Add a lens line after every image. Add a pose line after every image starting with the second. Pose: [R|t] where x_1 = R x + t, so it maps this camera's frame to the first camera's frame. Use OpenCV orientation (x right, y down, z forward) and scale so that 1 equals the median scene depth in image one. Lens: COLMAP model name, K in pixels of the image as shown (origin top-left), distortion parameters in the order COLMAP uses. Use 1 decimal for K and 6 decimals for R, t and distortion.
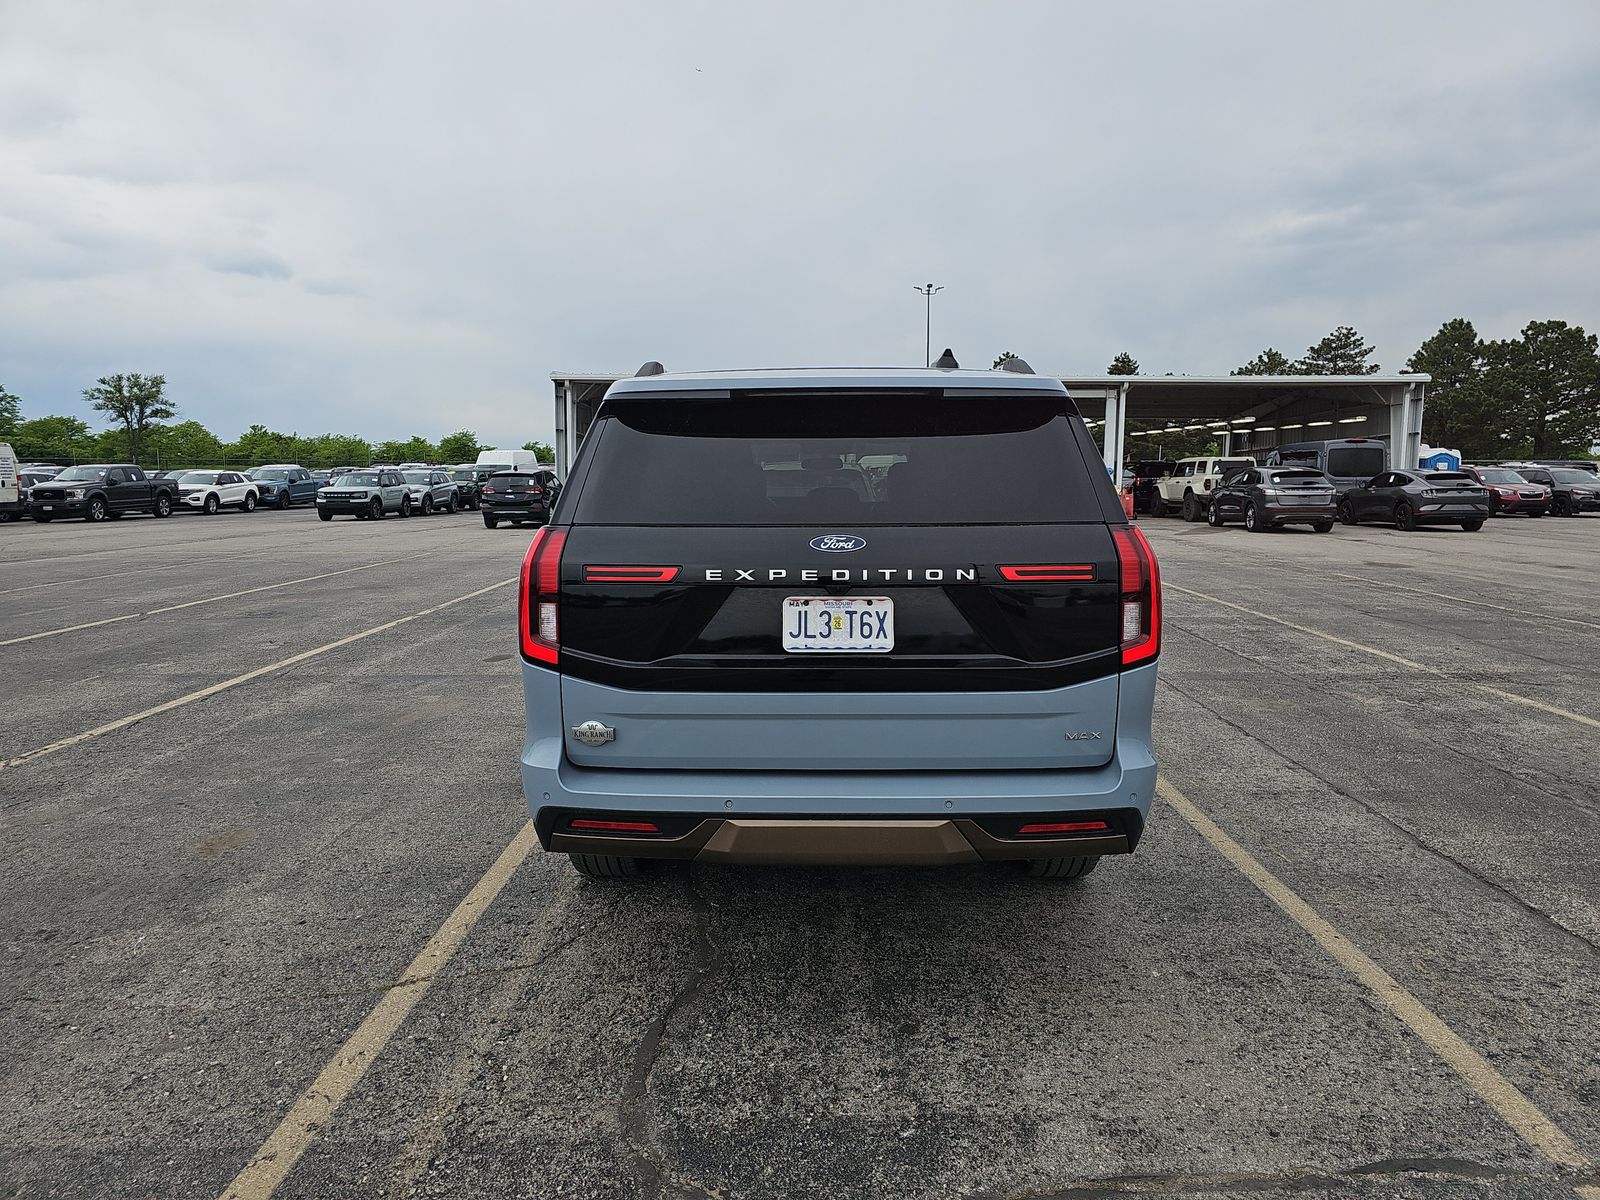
lens RADIAL K [[1060.8, 0, 781.2], [0, 1060.8, 599.1], [0, 0, 1]] dist [0.056633, -0.049023]
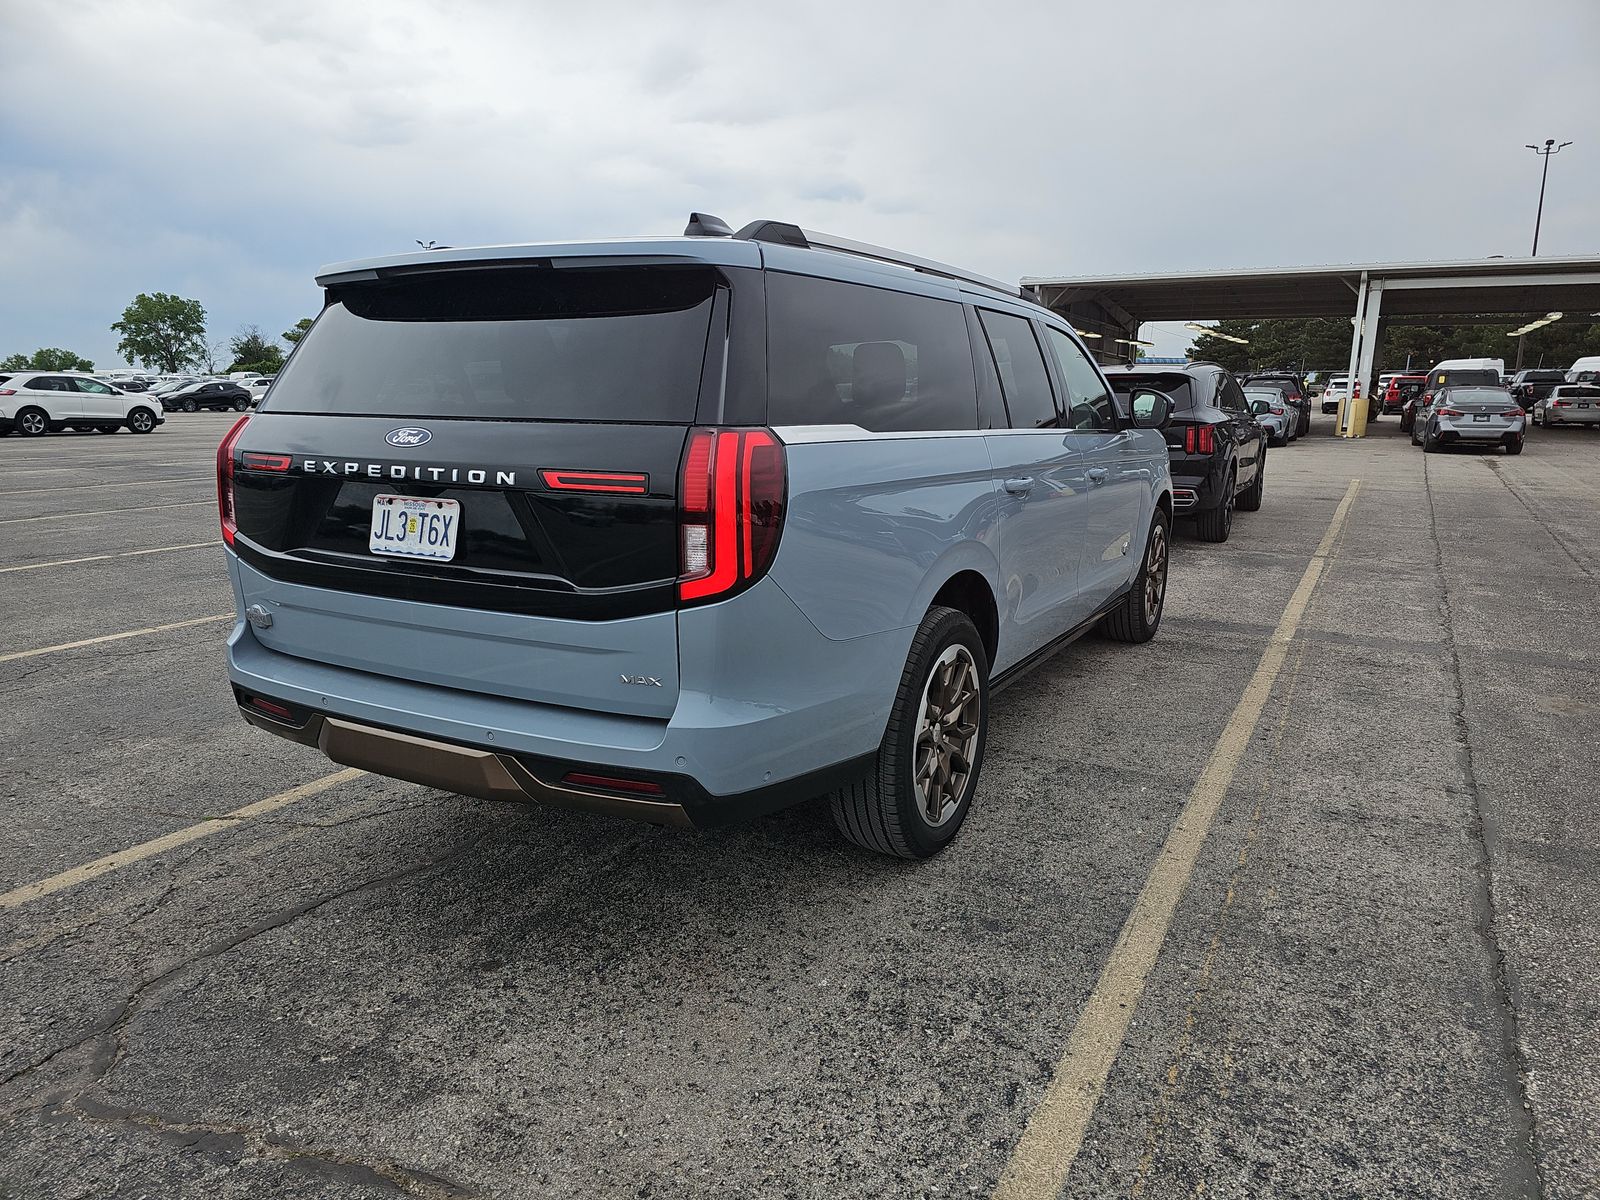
lens RADIAL K [[1041.2, 0, 777.1], [0, 1041.2, 618.8], [0, 0, 1]] dist [0.060496, -0.049777]
pose [[0.882399, 0.107252, -0.458115, 0.625083], [-0.060270, 0.991417, 0.116017, -0.018040], [0.466626, -0.074762, 0.881289, 0.280978]]
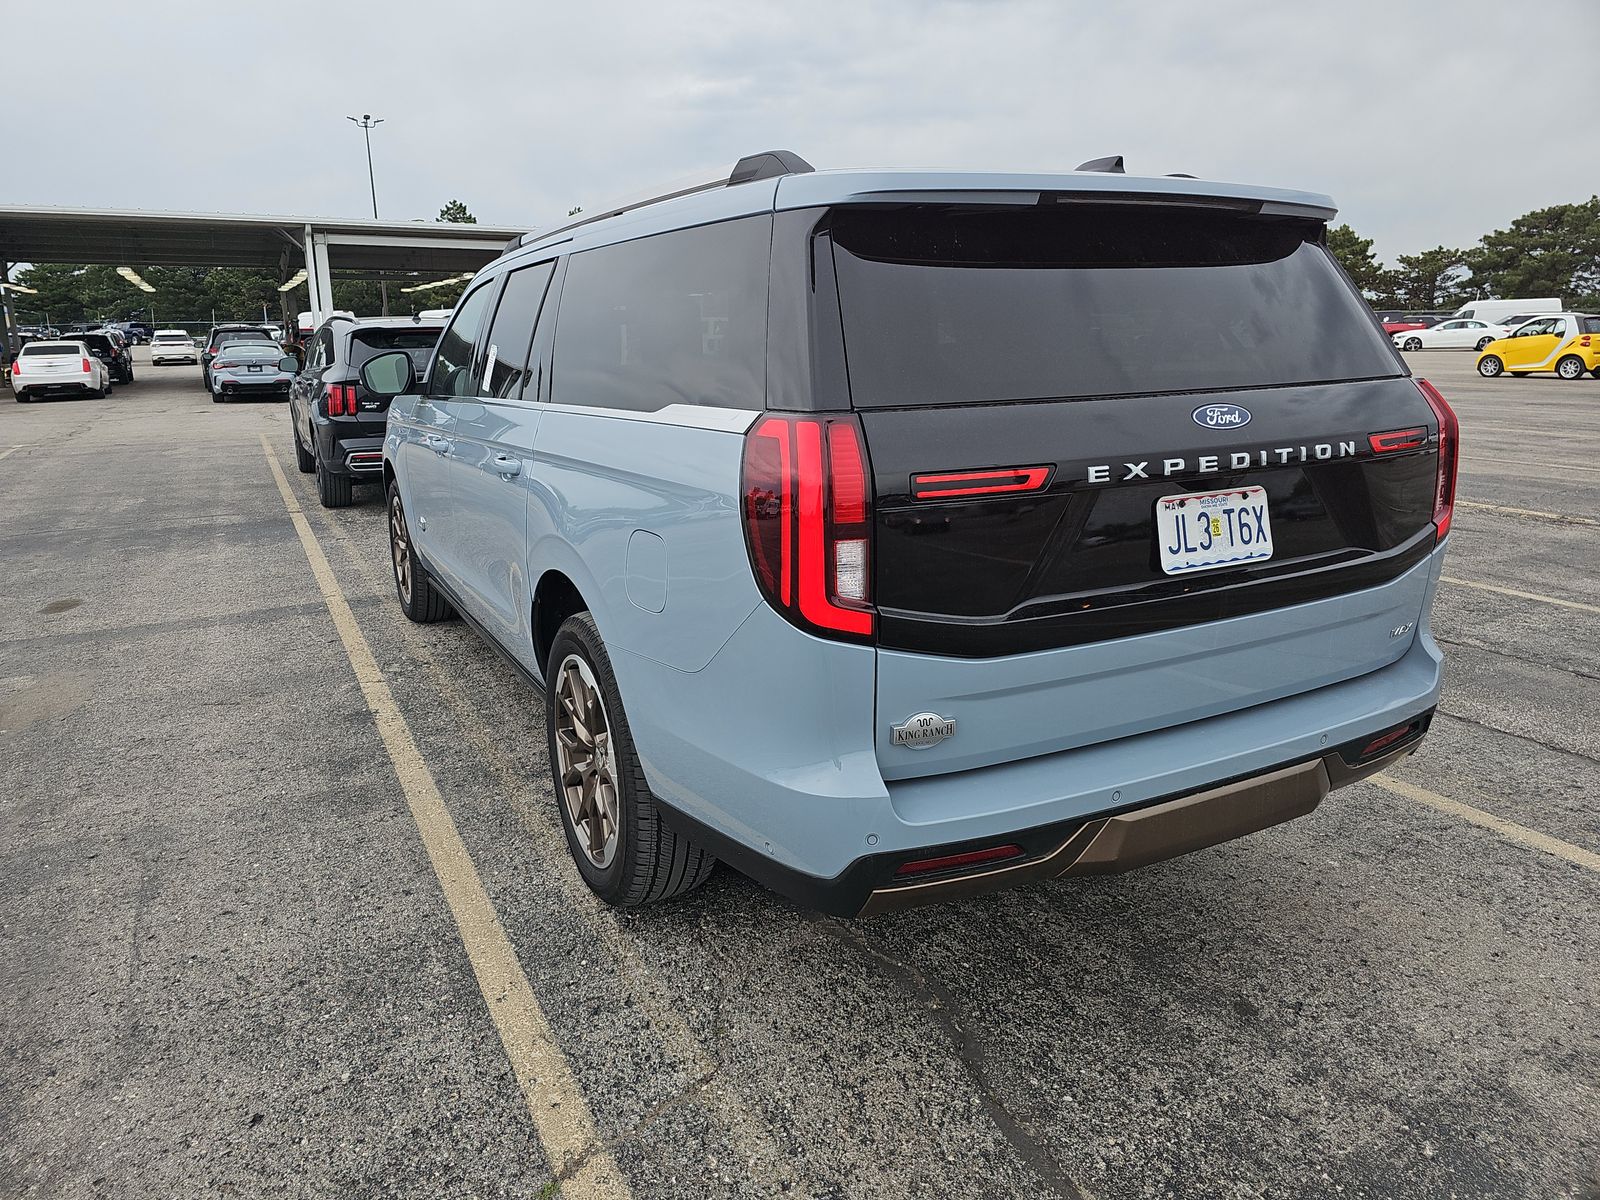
lens RADIAL K [[1060.8, 0, 781.2], [0, 1060.8, 599.1], [0, 0, 1]] dist [0.056633, -0.049023]
pose [[0.877414, -0.126812, 0.462670, -0.460845], [0.068071, 0.987582, 0.141593, -0.044135], [-0.474880, -0.092742, 0.875150, 0.405919]]
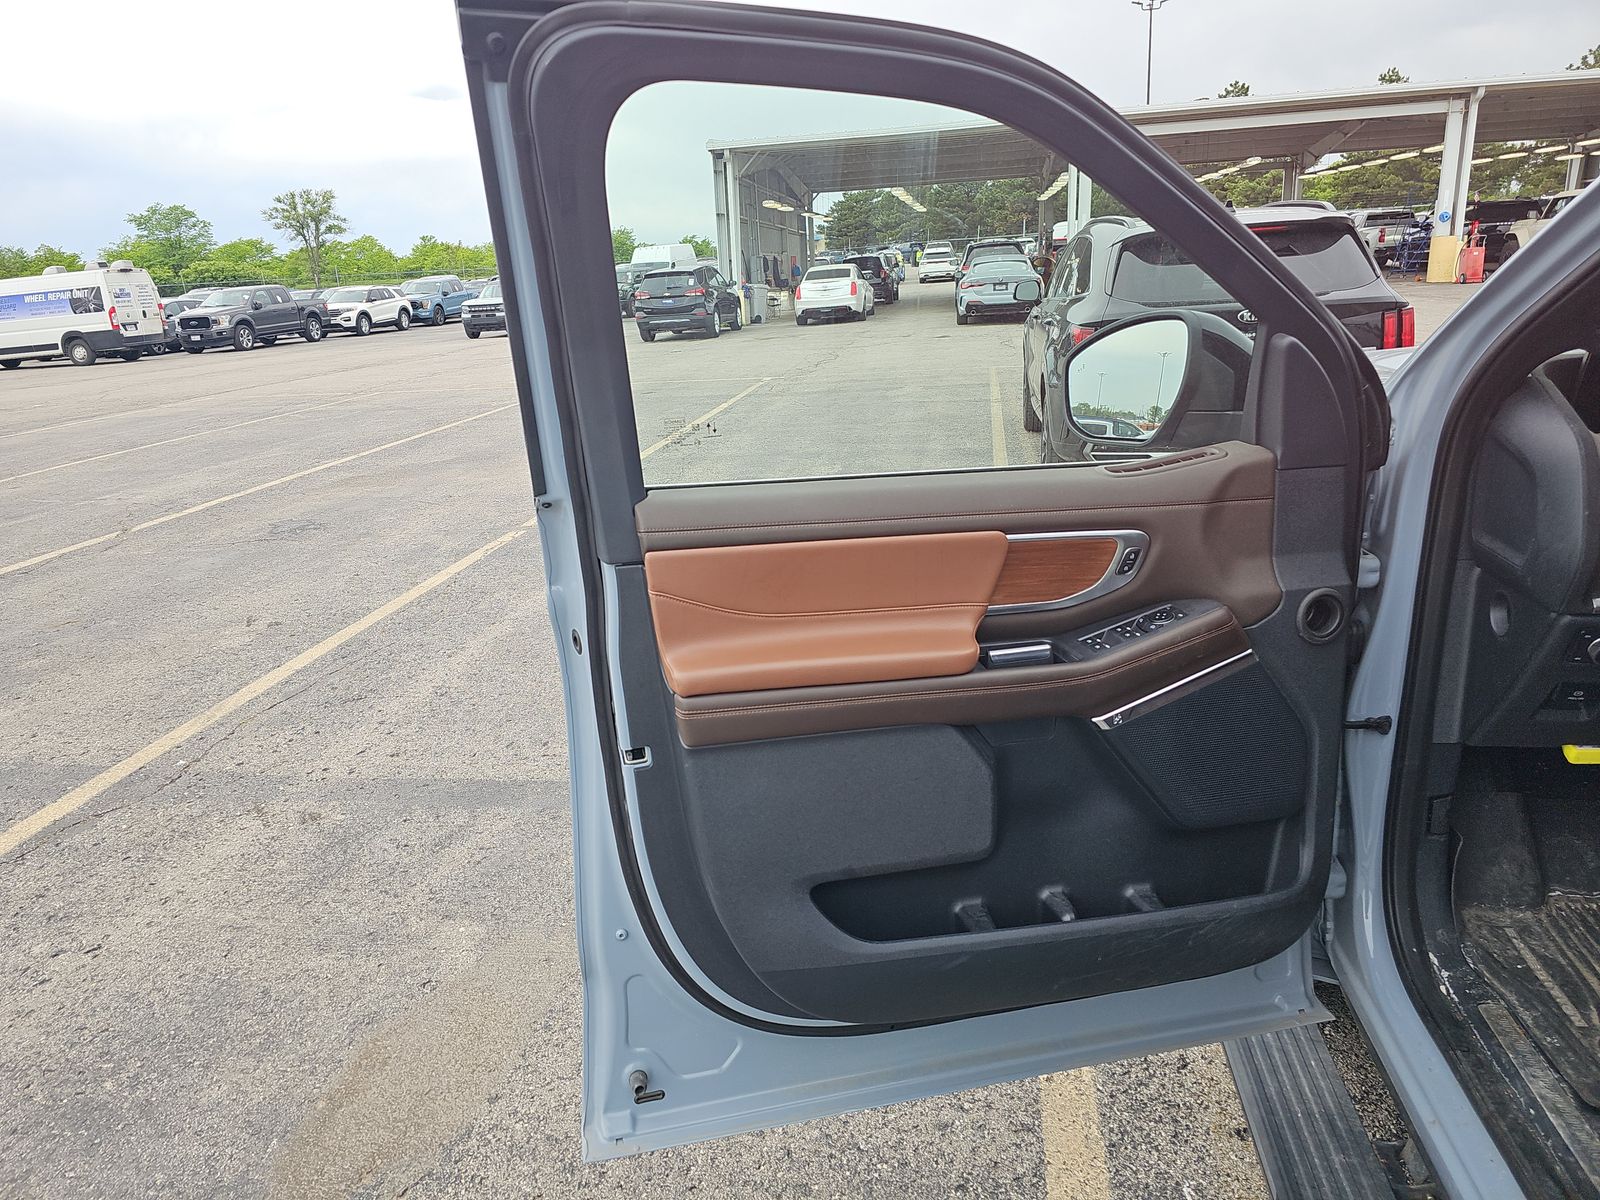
lens RADIAL K [[1060.8, 0, 781.2], [0, 1060.8, 599.1], [0, 0, 1]] dist [0.056633, -0.049023]
pose [[0.987378, -0.011426, -0.157971, -0.351380], [0.041227, 0.981553, 0.186695, -0.178507], [0.152924, -0.190851, 0.969634, 1.481060]]
